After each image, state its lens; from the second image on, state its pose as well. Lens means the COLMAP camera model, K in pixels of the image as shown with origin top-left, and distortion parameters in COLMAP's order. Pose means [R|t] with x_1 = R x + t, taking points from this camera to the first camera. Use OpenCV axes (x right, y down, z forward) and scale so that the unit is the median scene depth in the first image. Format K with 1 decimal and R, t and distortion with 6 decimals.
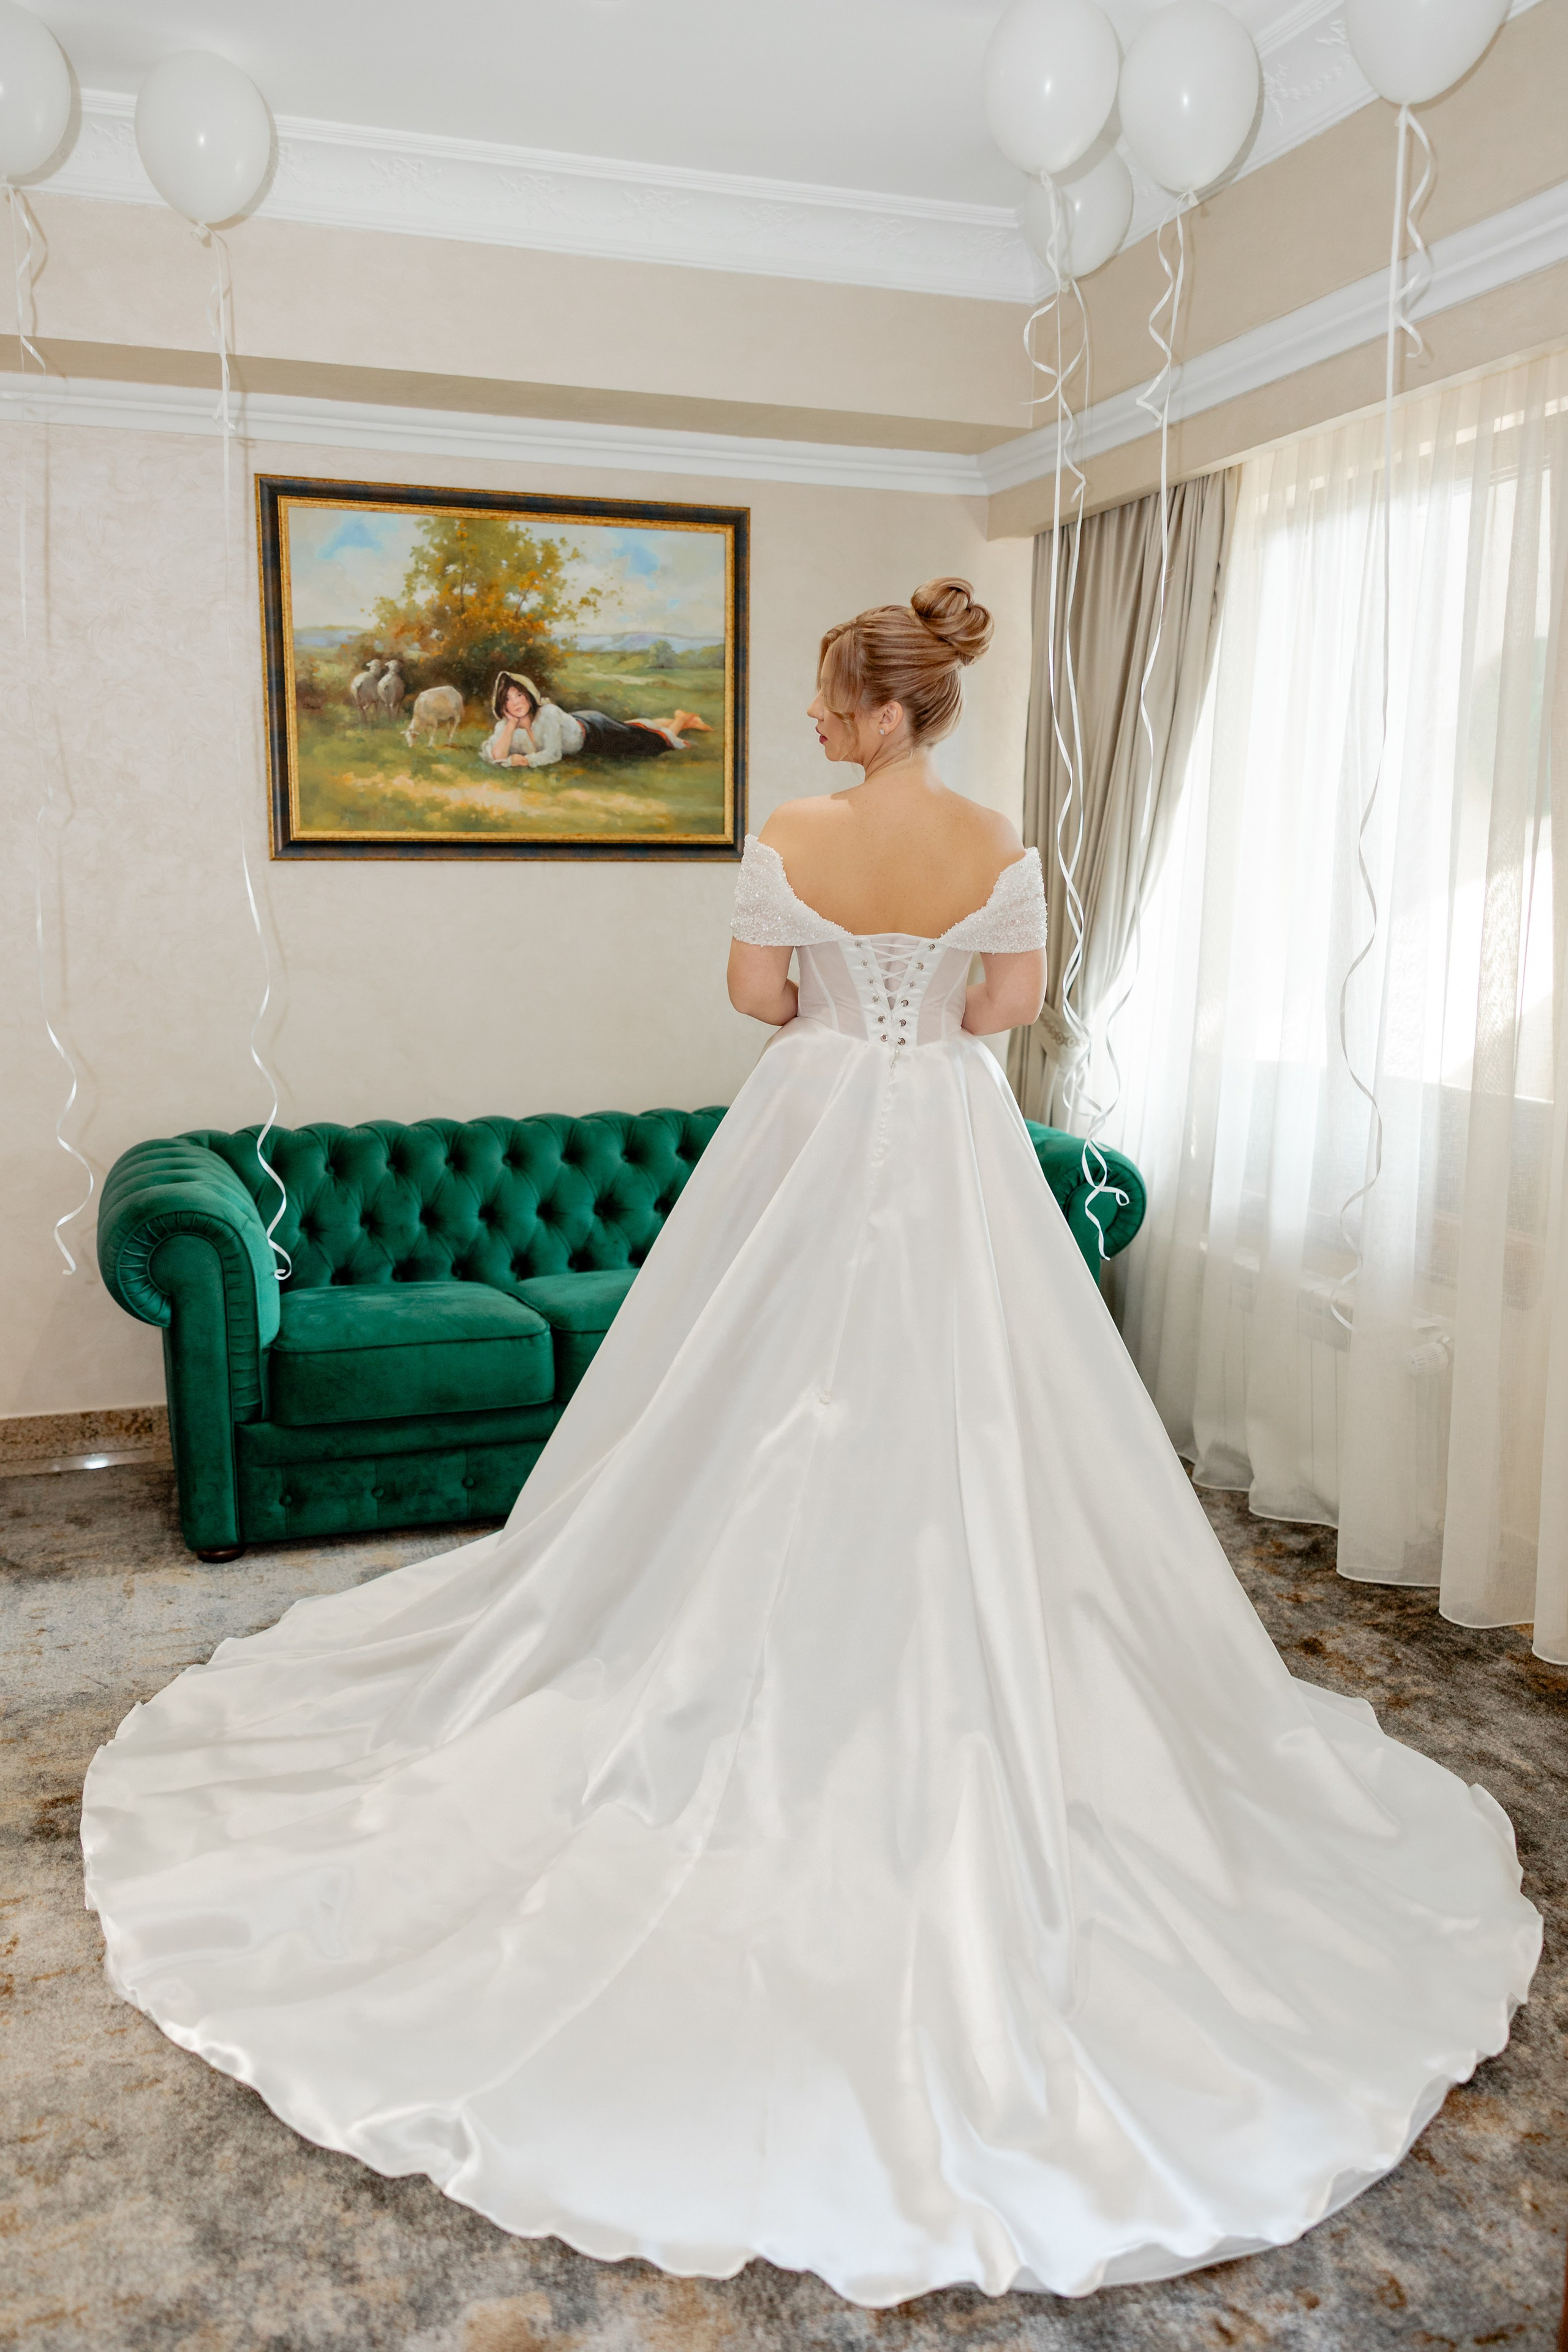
lens RADIAL K [[1820.4, 0, 774.8], [0, 1820.4, 1161.6], [0, 0, 1]] dist [0.001763, 0.011904]
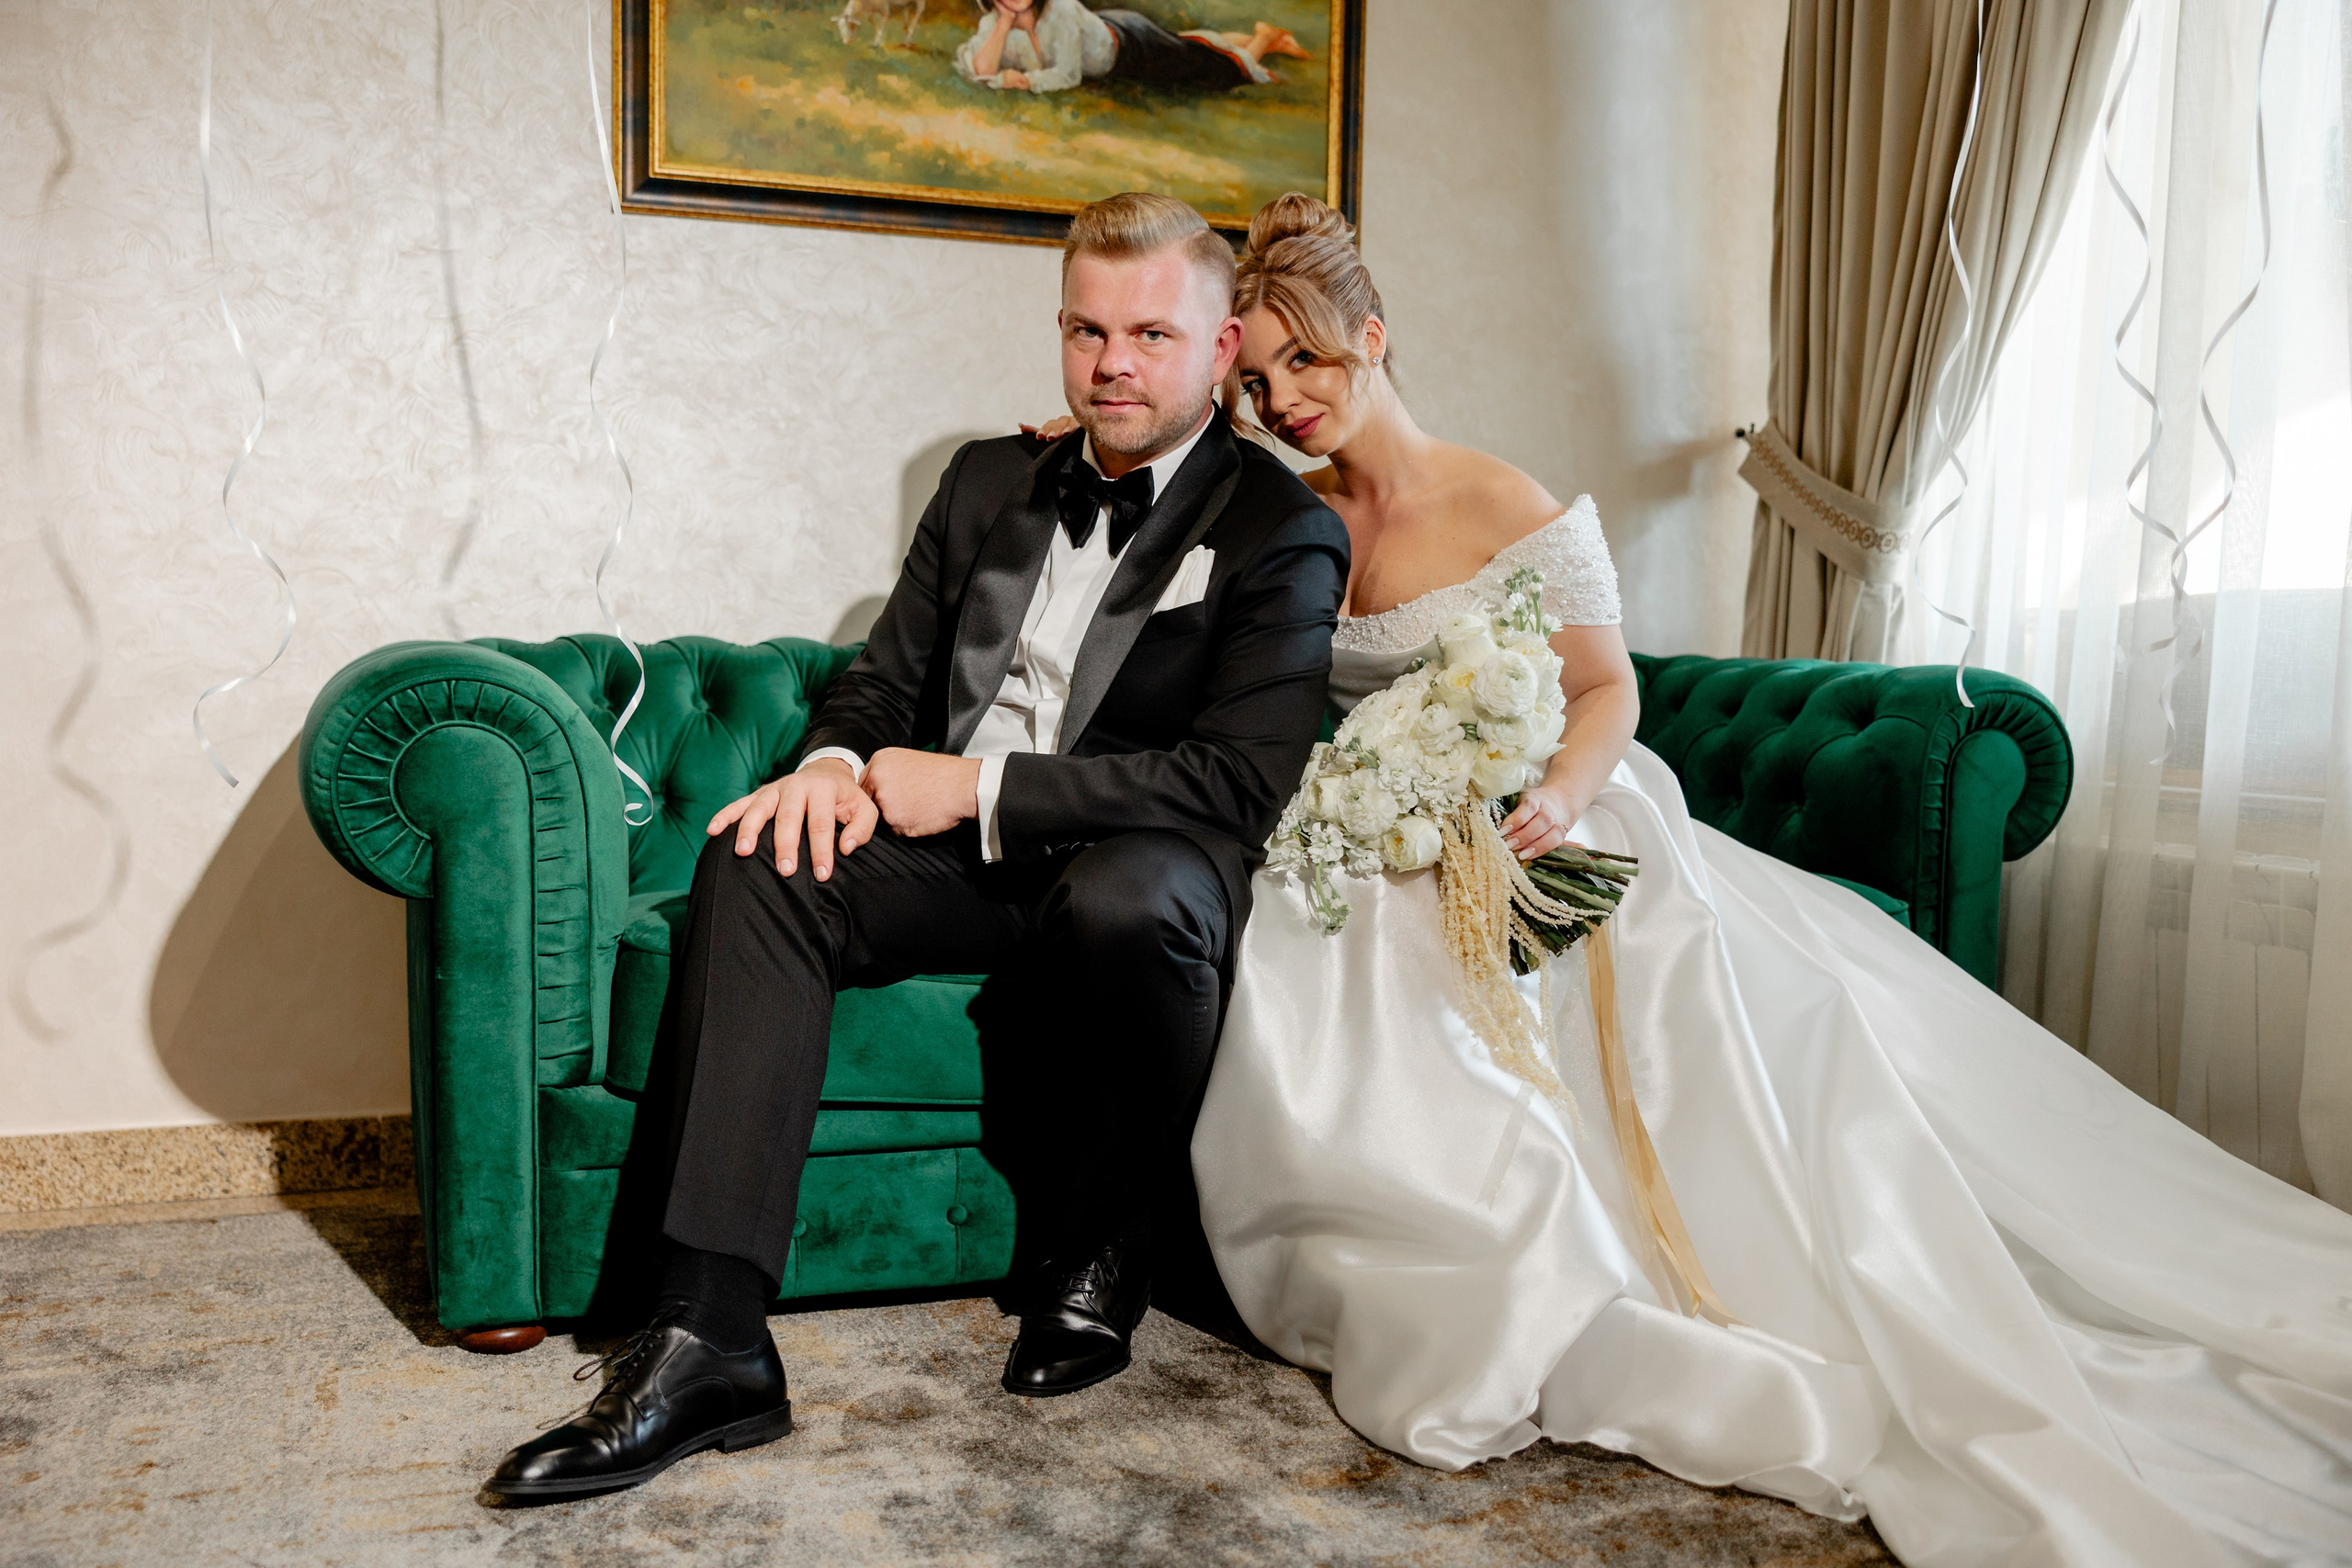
lens RADIAL K [[2207.8, 0, 1185.5], [0, 2207.8, 760.9], [0, 0, 1]] dist [0.016140, 0.000000]
pose [[0.999749, 0.008743, 0.020620, -0.096589], [-0.006553, 0.994559, -0.103972, 0.092632], [-0.021417, 0.103811, 0.994366, 0.269528]]
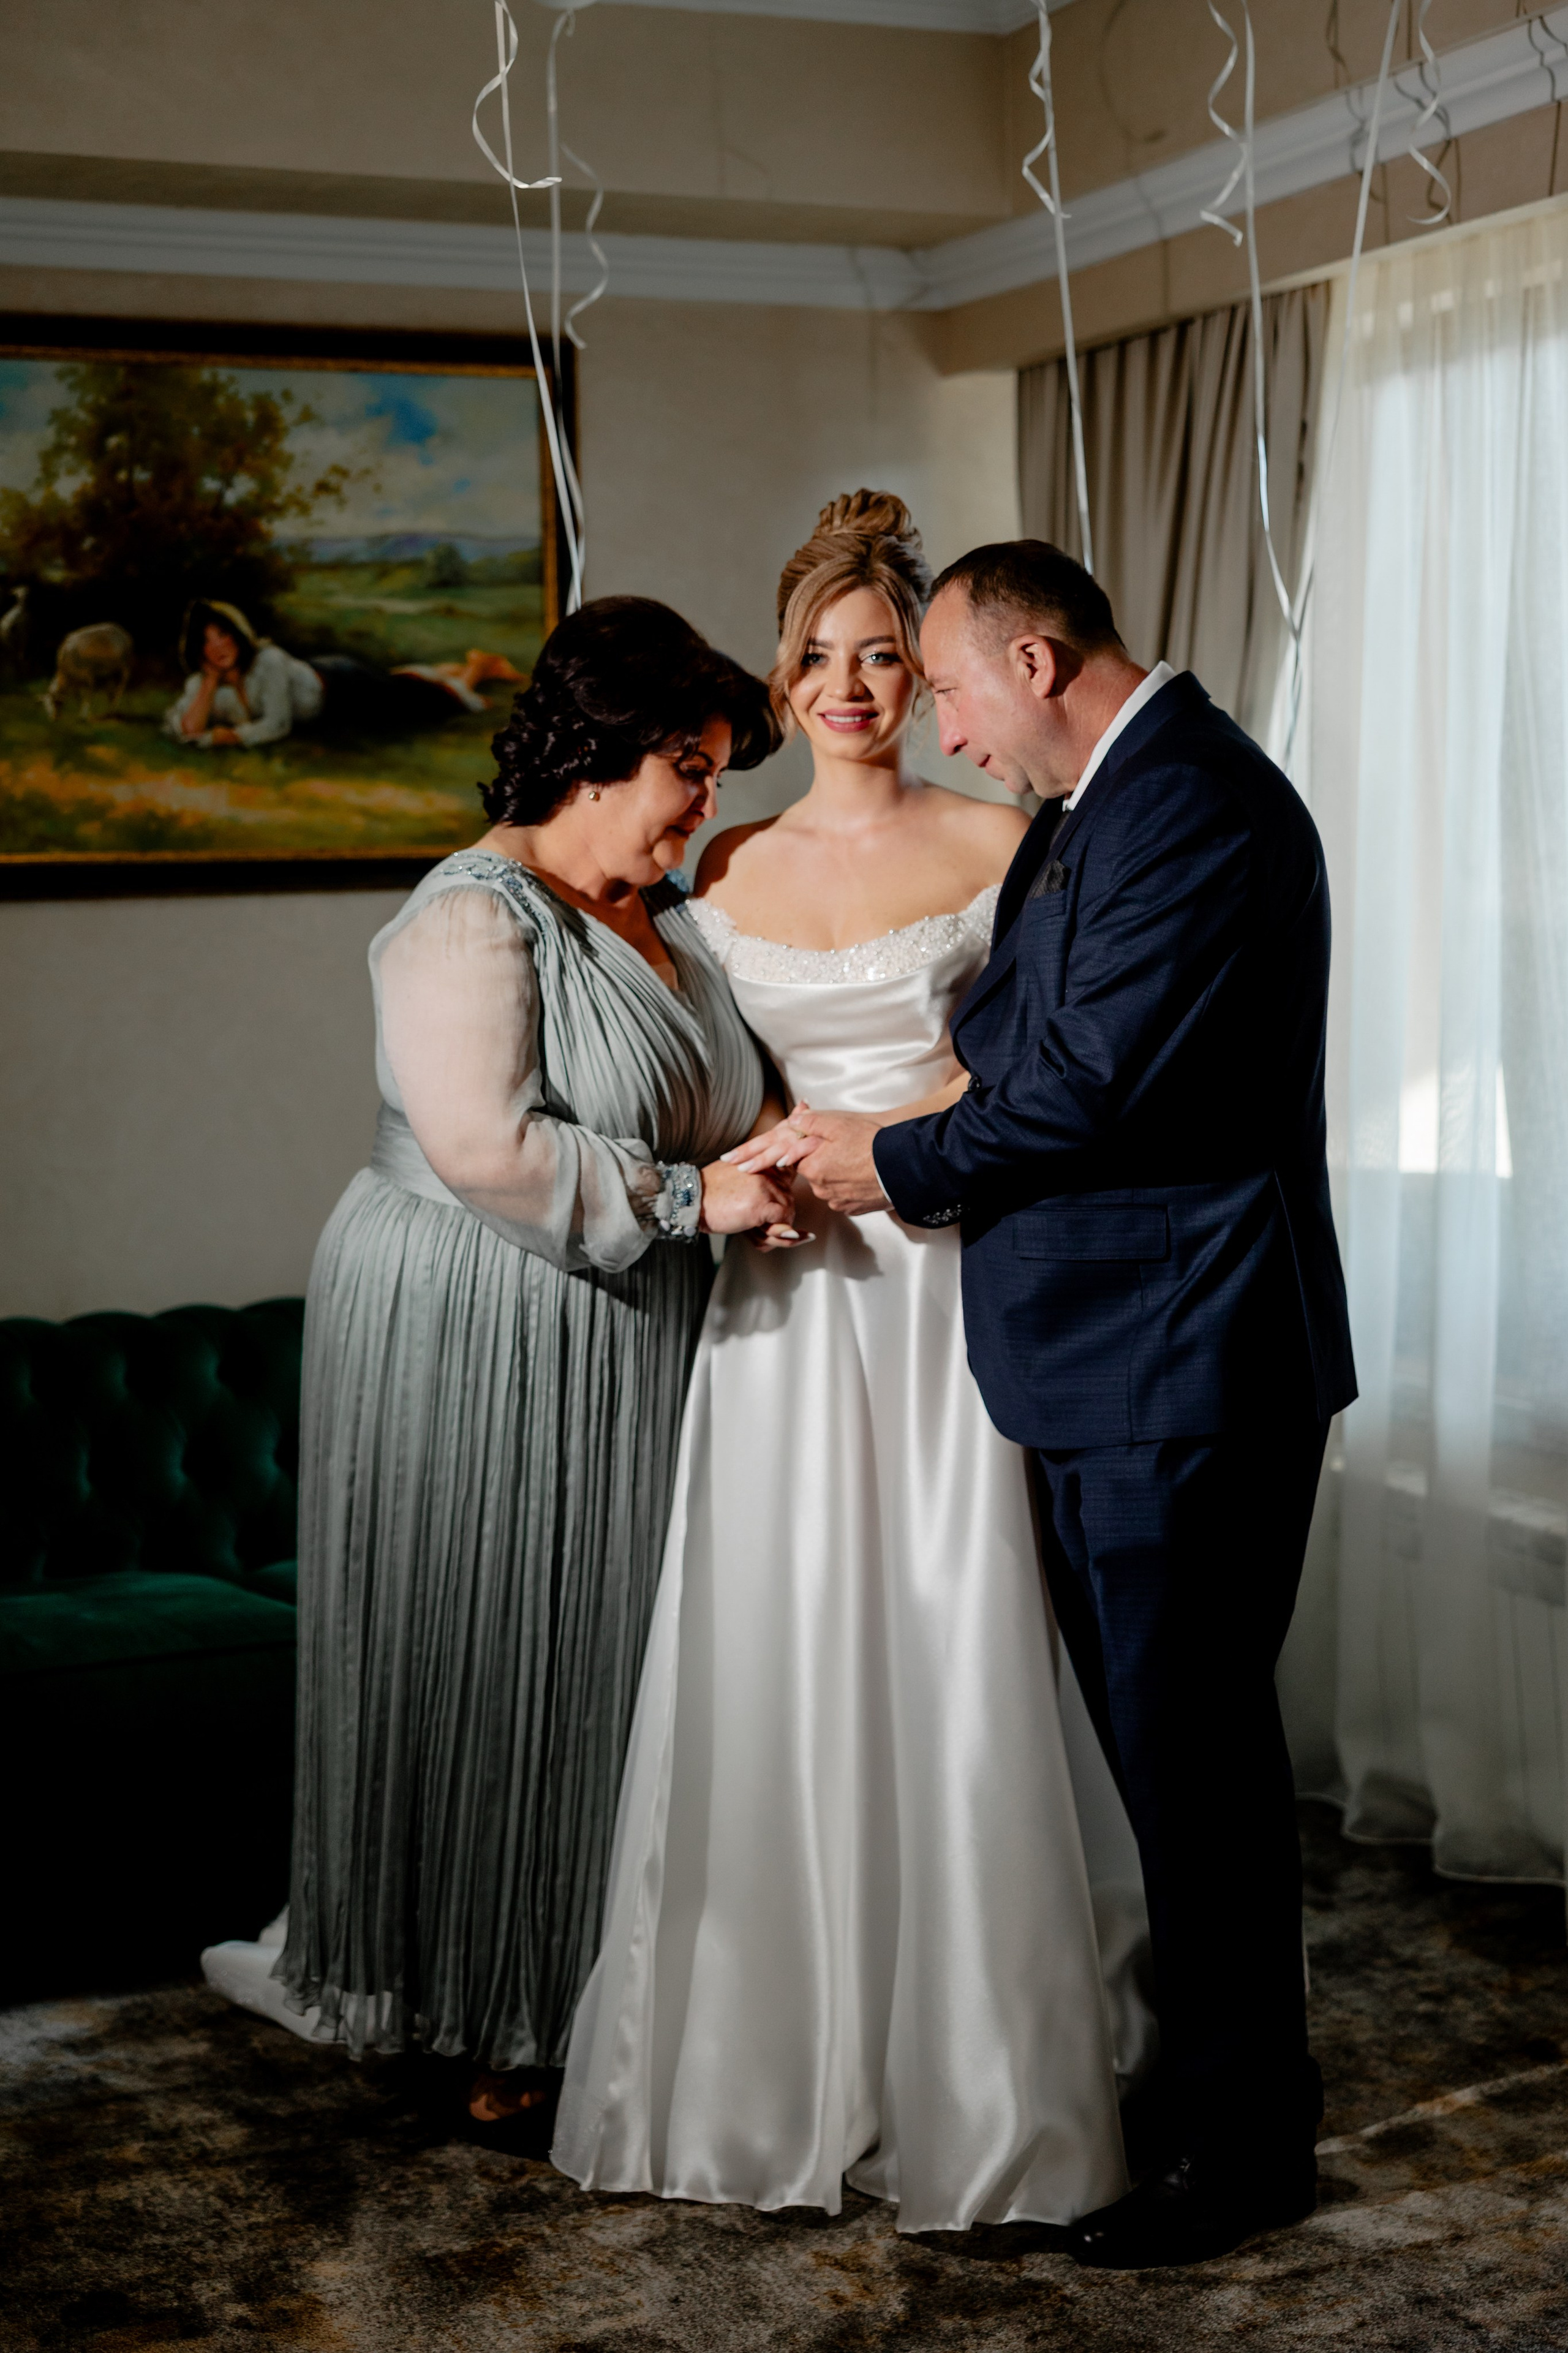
lens RADIAL K [[3363.1, 0, 818.2], [0, 3363.1, 1096.1], [0, 0, 1]] dist [0.014000, 0.000000]
pose [[0.995592, -0.033839, 0.087469, -0.042740], [0.042046, 0.994708, -0.093747, 0.020634], [-0.083834, 0.097011, 0.991746, -0.157298]]
